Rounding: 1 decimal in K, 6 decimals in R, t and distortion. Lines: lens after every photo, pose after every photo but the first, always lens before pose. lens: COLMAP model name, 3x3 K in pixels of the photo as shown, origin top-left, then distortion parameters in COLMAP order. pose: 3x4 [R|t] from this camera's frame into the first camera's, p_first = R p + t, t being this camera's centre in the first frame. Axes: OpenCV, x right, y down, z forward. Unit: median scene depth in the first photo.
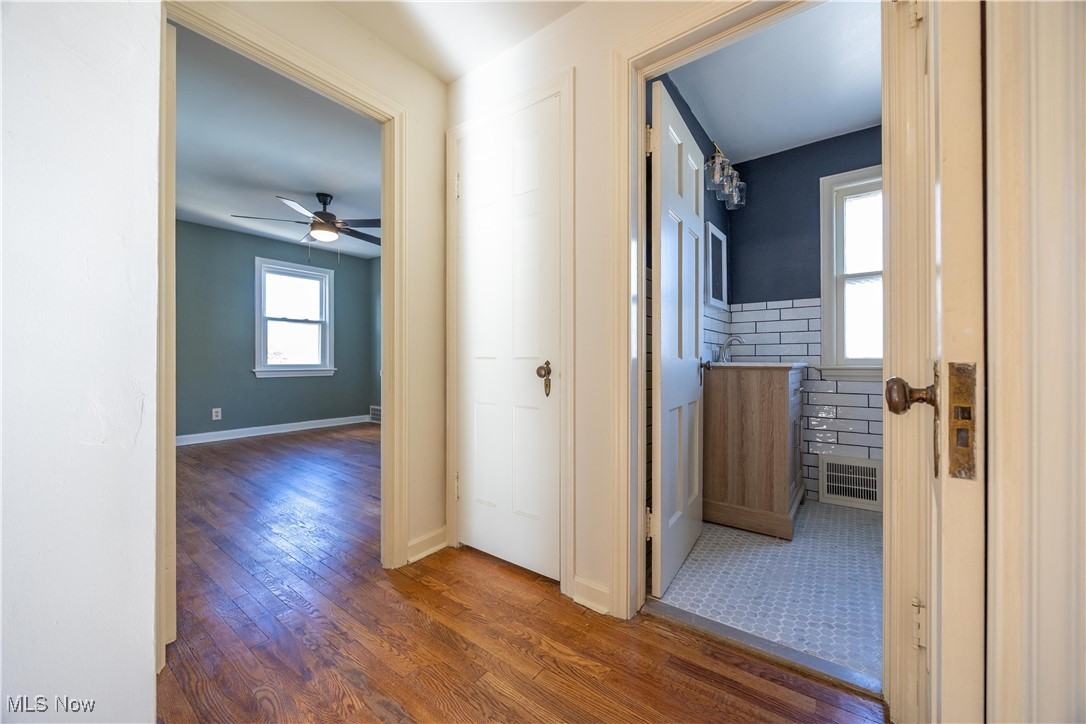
lens RADIAL K [[411.0, 0, 544.4], [0, 411.0, 359.3], [0, 0, 1]] dist [-0.002278, -0.000393]
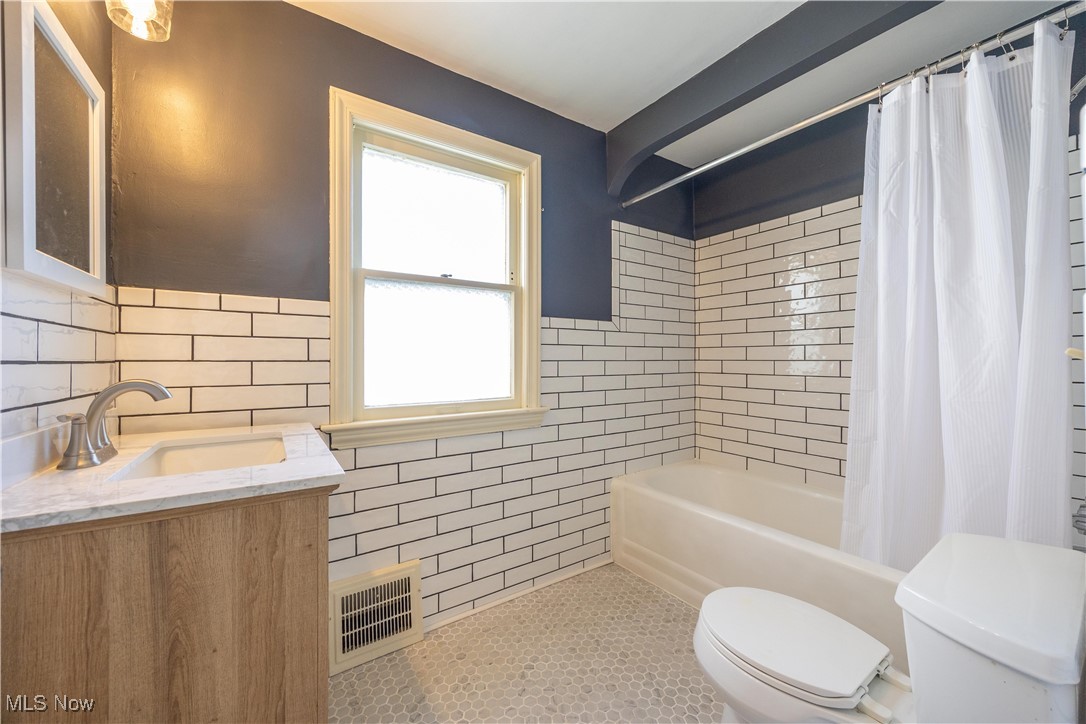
lens RADIAL K [[411.0, 0, 542.0], [0, 411.0, 360.2], [0, 0, 1]] dist [-0.002278, -0.000393]
pose [[0.327565, 0.003666, 0.944822, 0.258992], [-0.001284, 0.999993, -0.003435, -0.073879], [-0.944828, -0.000088, 0.327567, 0.582437]]
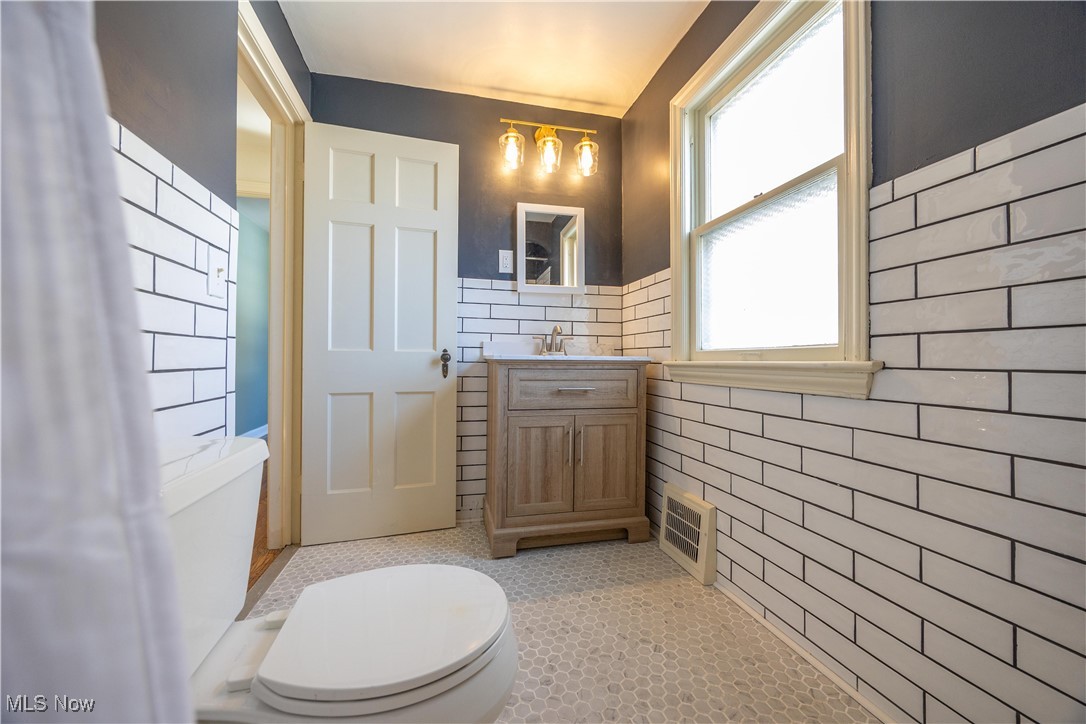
lens RADIAL K [[411.0, 0, 541.3], [0, 411.0, 356.2], [0, 0, 1]] dist [-0.002278, -0.000393]
pose [[0.773792, 0.001348, -0.633438, 1.012599], [-0.005283, 0.999977, -0.004325, 0.012096], [0.633417, 0.006693, 0.773781, 0.316803]]
